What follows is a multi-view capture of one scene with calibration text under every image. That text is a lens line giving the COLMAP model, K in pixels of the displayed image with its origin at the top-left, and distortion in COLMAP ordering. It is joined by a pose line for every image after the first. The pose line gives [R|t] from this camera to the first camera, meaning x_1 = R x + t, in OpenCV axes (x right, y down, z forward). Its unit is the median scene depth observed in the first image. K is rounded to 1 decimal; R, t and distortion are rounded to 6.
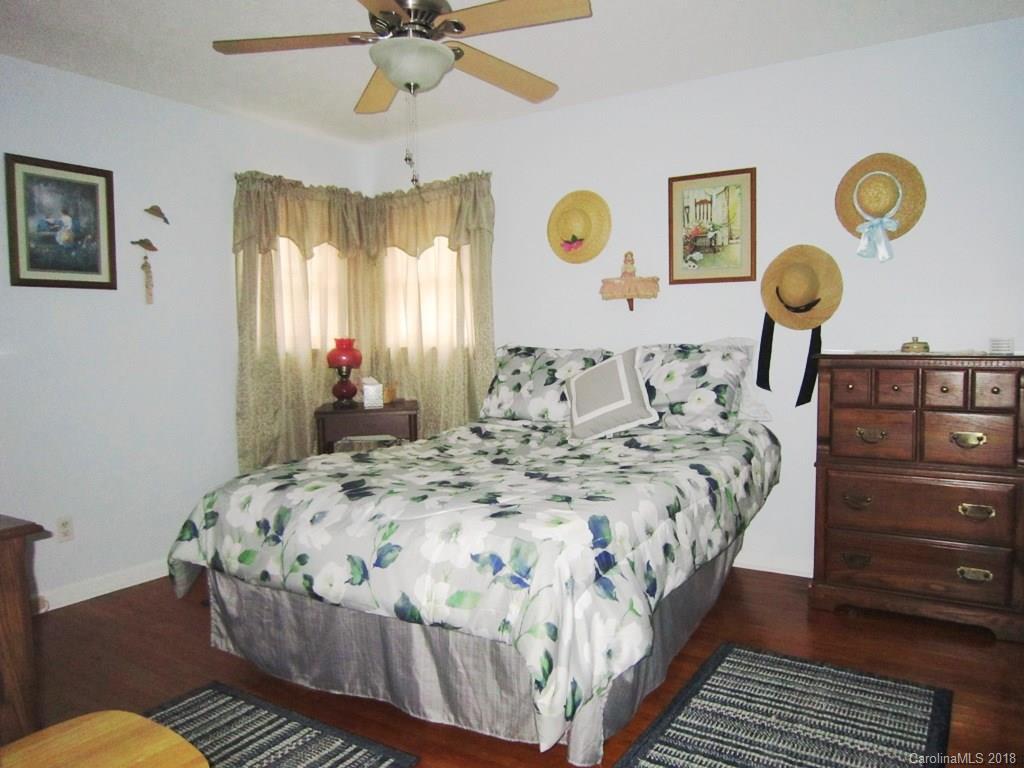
lens RADIAL K [[739.7, 0, 514.6], [0, 739.7, 383.4], [0, 0, 1]] dist [-0.038219, 0.003774]
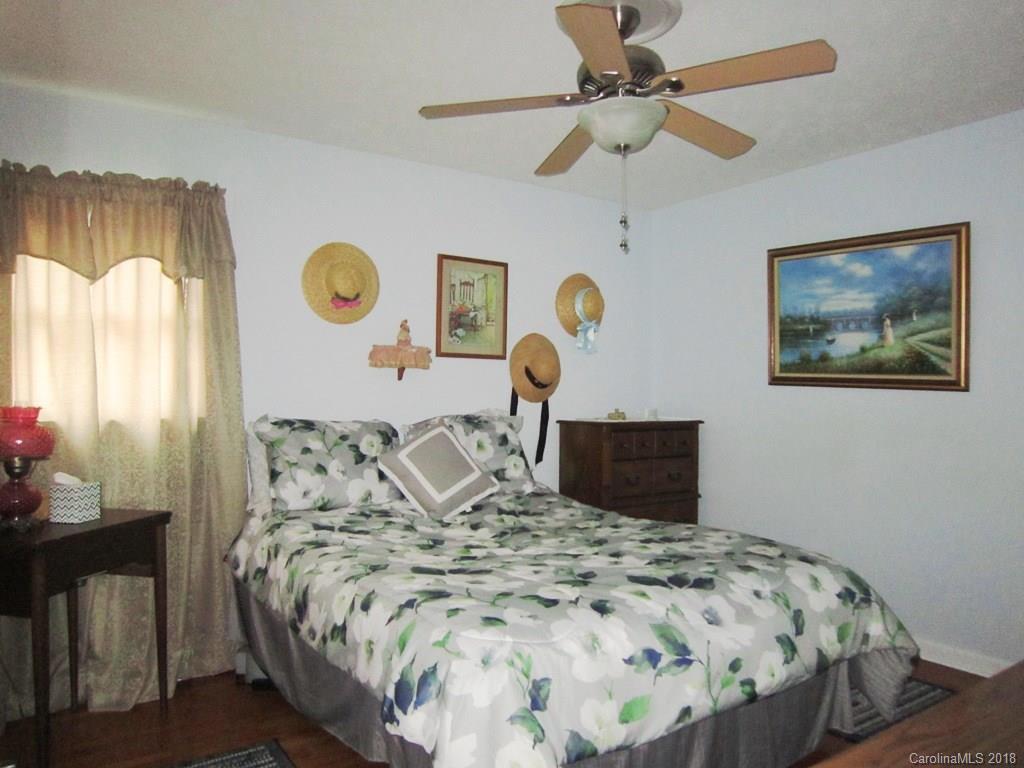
lens RADIAL K [[739.7, 0, 514.4], [0, 739.7, 388.4], [0, 0, 1]] dist [-0.038219, 0.003774]
pose [[0.382746, 0.024737, 0.923522, -0.709795], [0.049075, 0.997686, -0.047062, -0.036936], [-0.922549, 0.063335, 0.380647, 0.523457]]
